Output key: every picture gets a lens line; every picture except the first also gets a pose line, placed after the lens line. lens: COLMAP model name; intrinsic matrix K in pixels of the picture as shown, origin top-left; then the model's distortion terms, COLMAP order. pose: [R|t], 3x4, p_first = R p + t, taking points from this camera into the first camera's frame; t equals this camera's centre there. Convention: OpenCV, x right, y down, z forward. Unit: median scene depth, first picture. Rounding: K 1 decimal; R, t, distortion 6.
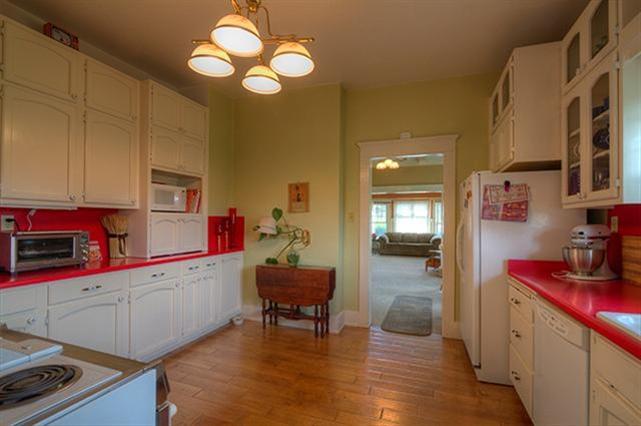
lens RADIAL K [[294.2, 0, 320.5], [0, 294.2, 213.0], [0, 0, 1]] dist [0.000030, 0.000027]
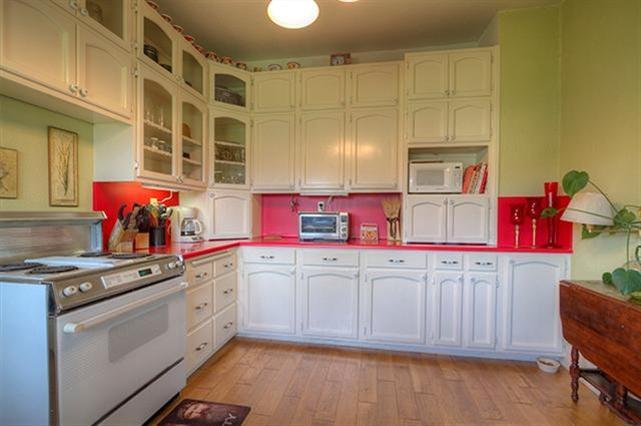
lens RADIAL K [[294.2, 0, 320.5], [0, 294.2, 213.0], [0, 0, 1]] dist [0.000030, 0.000027]
pose [[0.203065, -0.007180, -0.979139, 0.243055], [0.020554, 0.999784, -0.003069, 0.045339], [0.978950, -0.019502, 0.203169, 0.456324]]
